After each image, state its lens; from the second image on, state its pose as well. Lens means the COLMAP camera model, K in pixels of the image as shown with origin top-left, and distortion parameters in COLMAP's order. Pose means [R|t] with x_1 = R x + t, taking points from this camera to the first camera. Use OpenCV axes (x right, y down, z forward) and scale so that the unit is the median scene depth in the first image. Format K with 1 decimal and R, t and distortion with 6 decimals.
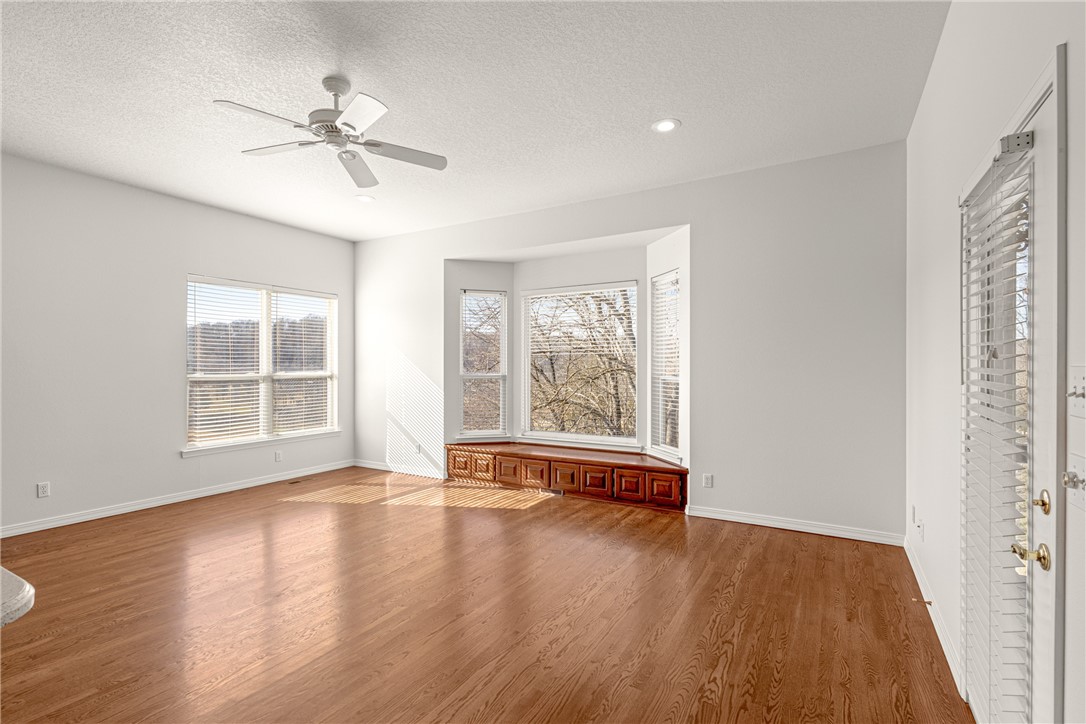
lens RADIAL K [[506.8, 0, 548.5], [0, 506.8, 363.0], [0, 0, 1]] dist [-0.001362, 0.000243]
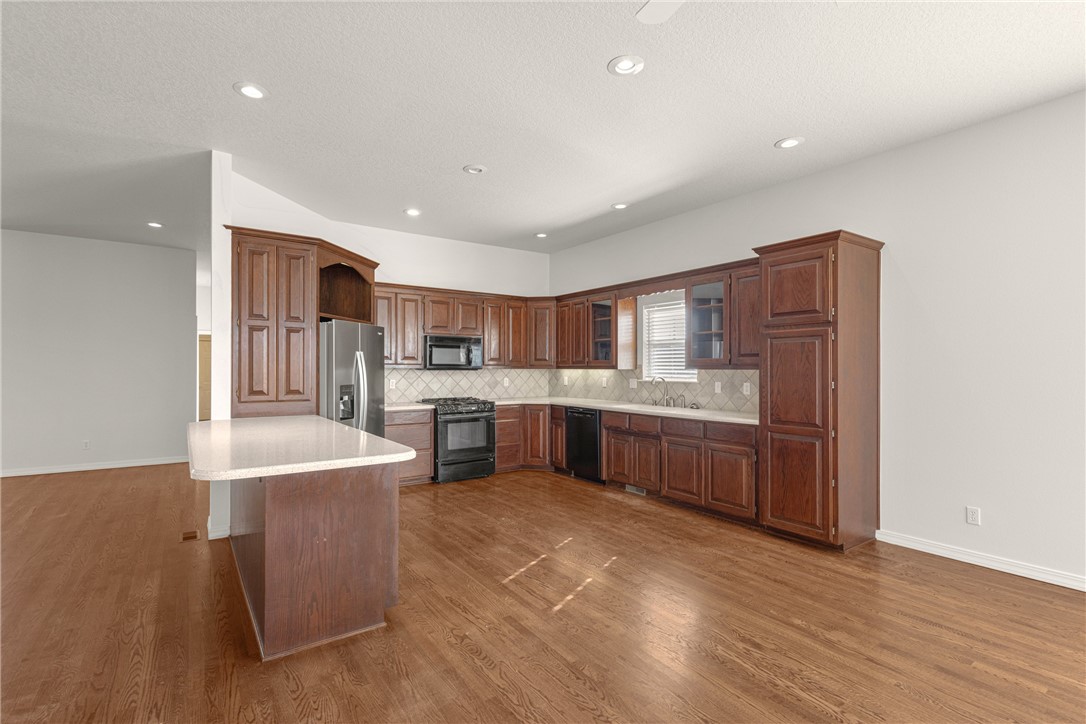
lens RADIAL K [[506.8, 0, 545.1], [0, 506.8, 366.2], [0, 0, 1]] dist [-0.001362, 0.000243]
pose [[-0.429561, -0.005584, -0.903021, 0.049745], [0.001646, 0.999974, -0.006967, 0.005225], [0.903037, -0.004479, -0.429540, 0.544148]]
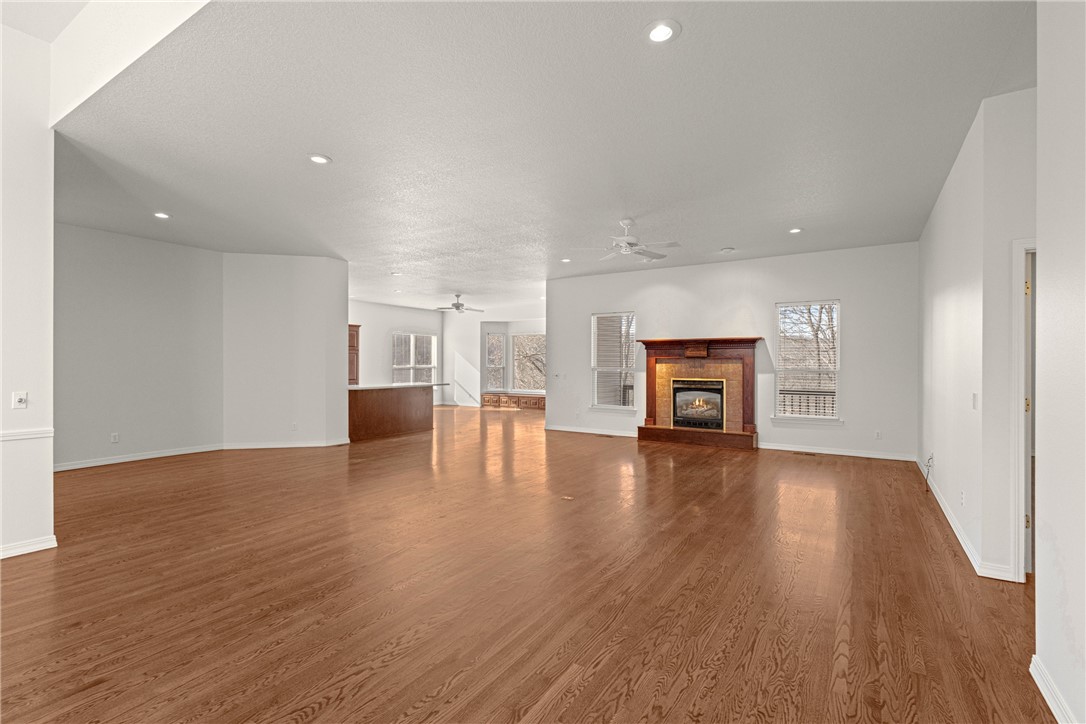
lens RADIAL K [[506.8, 0, 541.7], [0, 506.8, 364.2], [0, 0, 1]] dist [-0.001362, 0.000243]
pose [[0.998877, 0.003730, -0.047230, 0.230868], [-0.003318, 0.999956, 0.008804, -0.012368], [0.047261, -0.008637, 0.998845, -1.577347]]
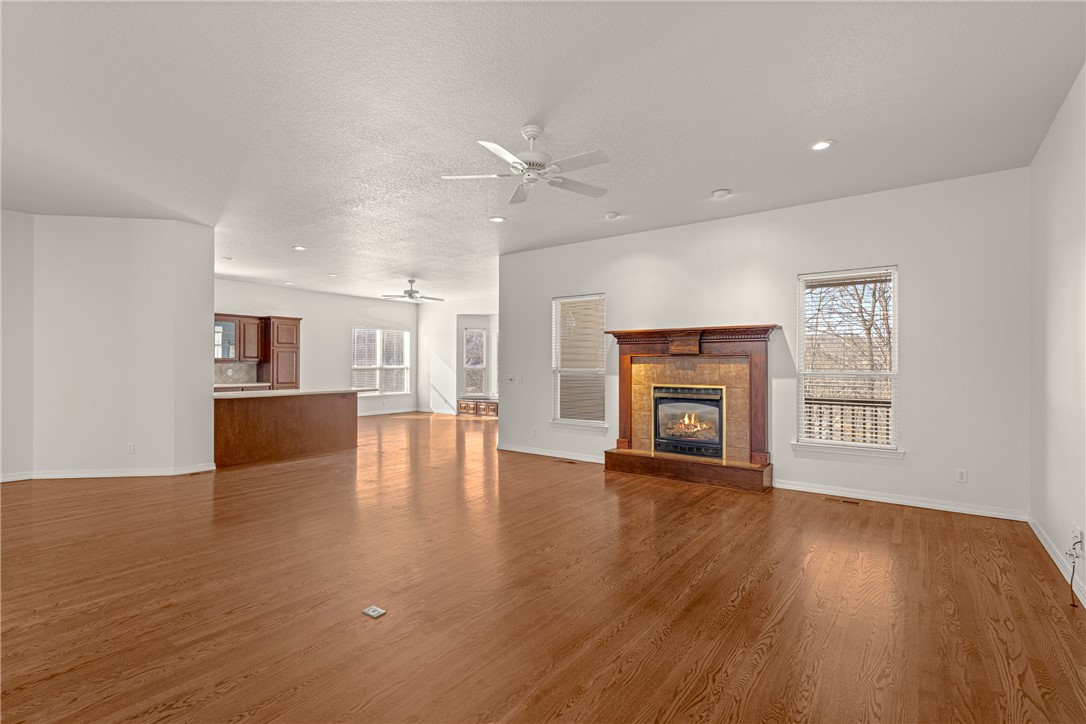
lens RADIAL K [[506.8, 0, 548.7], [0, 506.8, 361.0], [0, 0, 1]] dist [-0.001362, 0.000243]
pose [[0.993141, 0.002866, -0.116884, 0.454505], [-0.002592, 0.999994, 0.002500, -0.009612], [0.116890, -0.002180, 0.993142, -1.148152]]
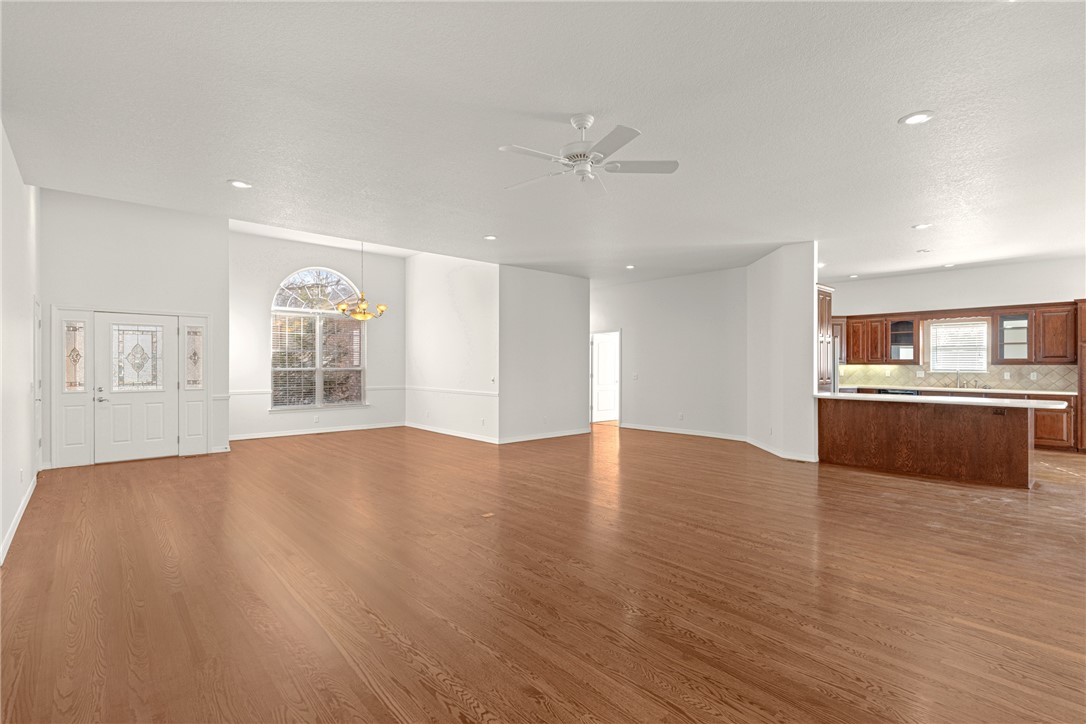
lens RADIAL K [[506.8, 0, 545.7], [0, 506.8, 362.6], [0, 0, 1]] dist [-0.001362, 0.000243]
pose [[-0.313200, 0.000312, -0.949687, 0.948279], [0.008053, 0.999965, -0.002327, -0.009056], [0.949653, -0.008376, -0.313191, -0.379709]]
